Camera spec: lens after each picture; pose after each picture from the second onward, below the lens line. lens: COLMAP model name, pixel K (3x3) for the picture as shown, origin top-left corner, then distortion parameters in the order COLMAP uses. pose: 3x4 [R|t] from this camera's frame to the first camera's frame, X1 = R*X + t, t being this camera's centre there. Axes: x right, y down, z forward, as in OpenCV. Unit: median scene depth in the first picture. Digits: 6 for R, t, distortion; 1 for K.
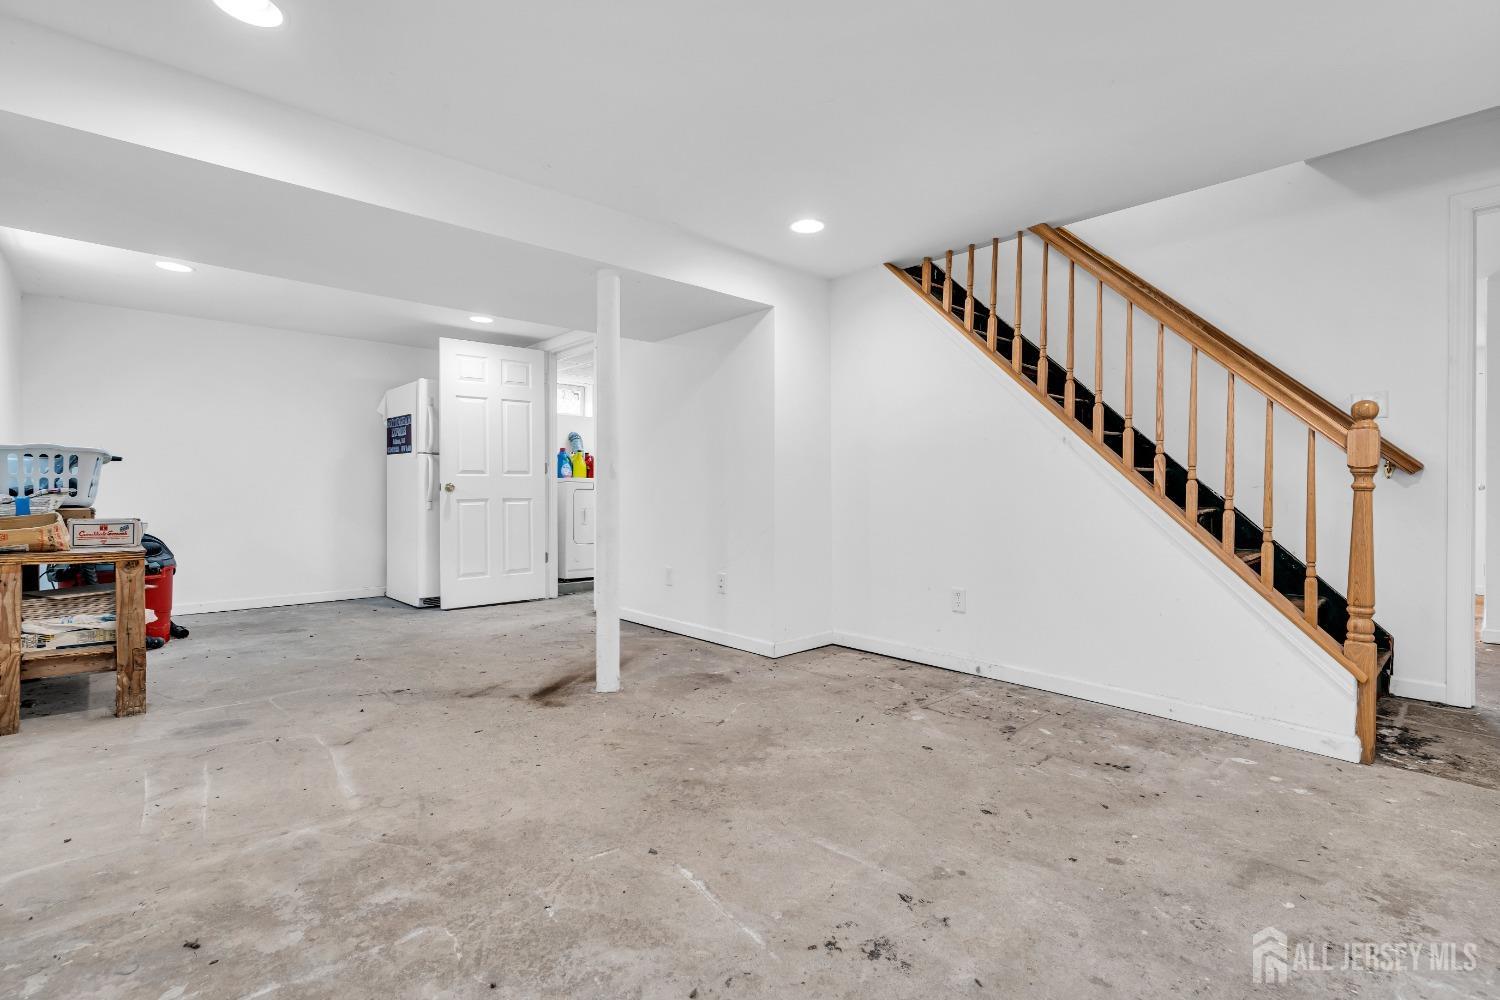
lens RADIAL K [[687.6, 0, 743.6], [0, 687.6, 497.0], [0, 0, 1]] dist [-0.004385, -0.000434]
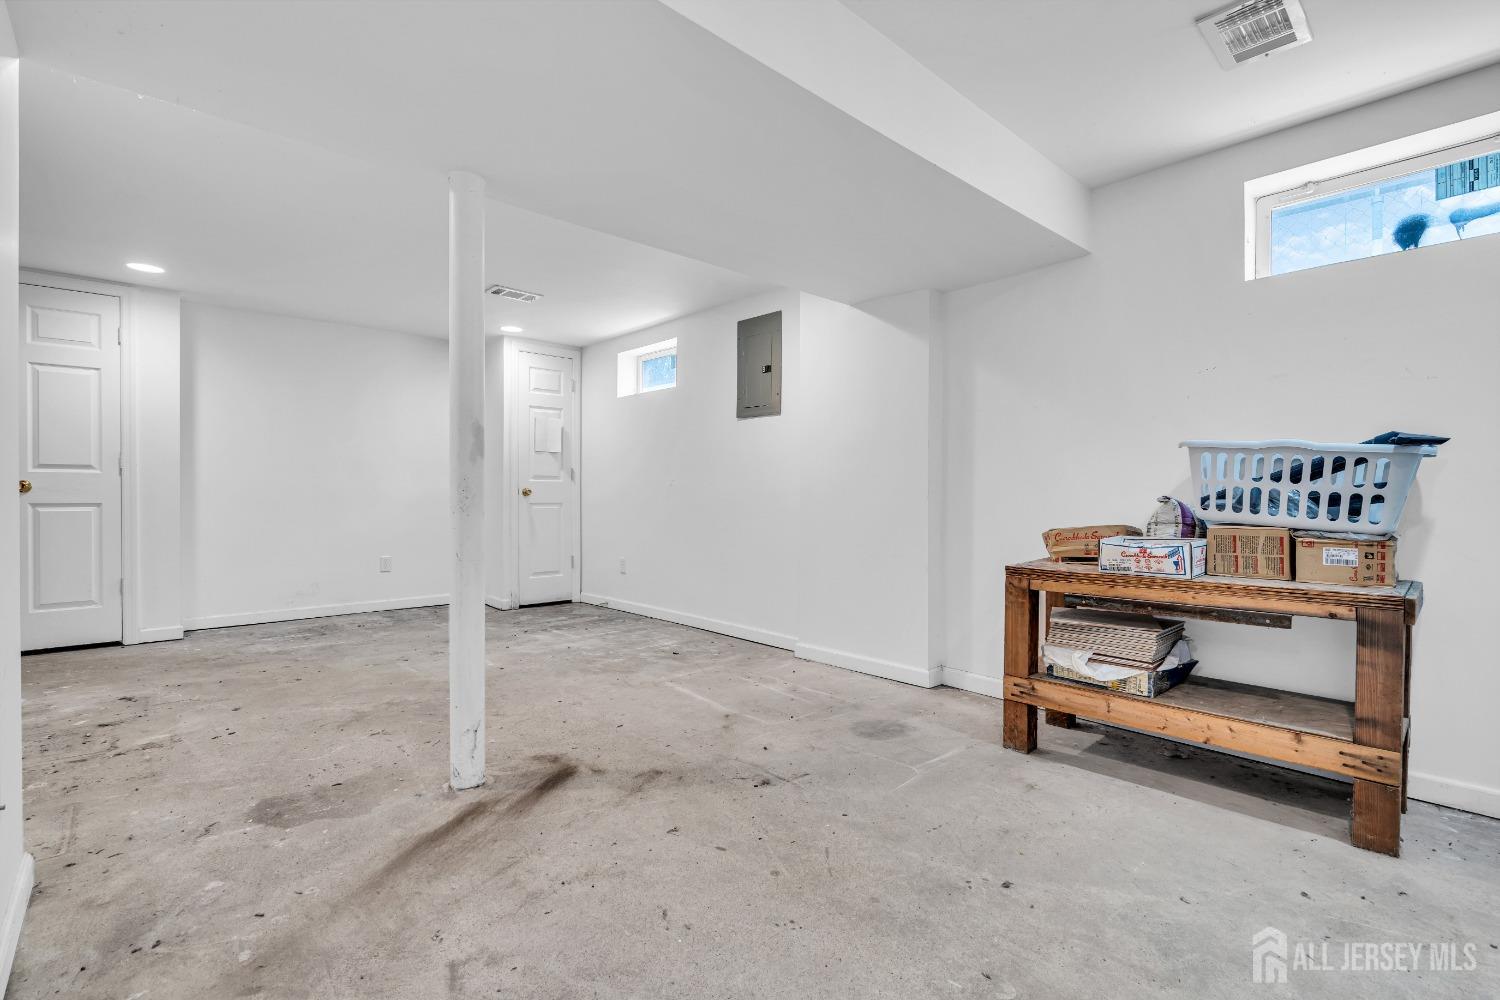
lens RADIAL K [[687.6, 0, 757.2], [0, 687.6, 498.1], [0, 0, 1]] dist [-0.004385, -0.000434]
pose [[-0.999835, -0.005412, -0.017349, -0.580295], [-0.005722, 0.999825, 0.017821, -0.028035], [0.017250, 0.017918, -0.999691, 2.062877]]
